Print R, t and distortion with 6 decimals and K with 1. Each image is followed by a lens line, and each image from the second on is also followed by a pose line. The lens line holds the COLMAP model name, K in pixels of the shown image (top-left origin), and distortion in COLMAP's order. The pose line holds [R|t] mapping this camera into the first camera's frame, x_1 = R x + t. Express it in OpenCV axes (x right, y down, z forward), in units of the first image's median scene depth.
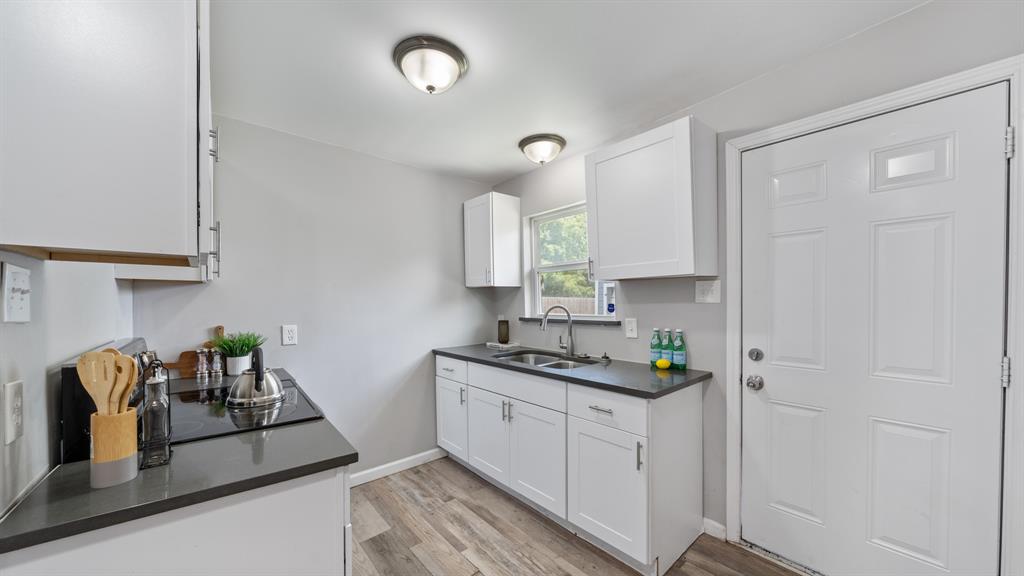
lens RADIAL K [[354.9, 0, 511.4], [0, 354.9, 305.1], [0, 0, 1]] dist [-0.001553, 0.000127]
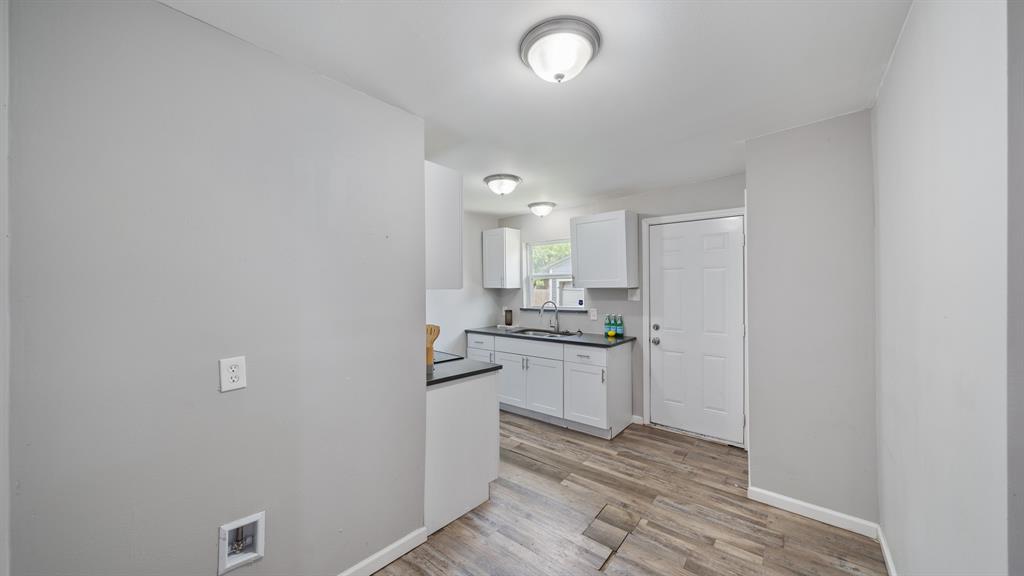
lens RADIAL K [[354.9, 0, 509.2], [0, 354.9, 286.9], [0, 0, 1]] dist [-0.001553, 0.000127]
pose [[0.987205, 0.003039, 0.159427, -0.364306], [-0.000486, 0.999871, -0.016051, -0.043992], [-0.159455, 0.015769, 0.987079, -0.685891]]
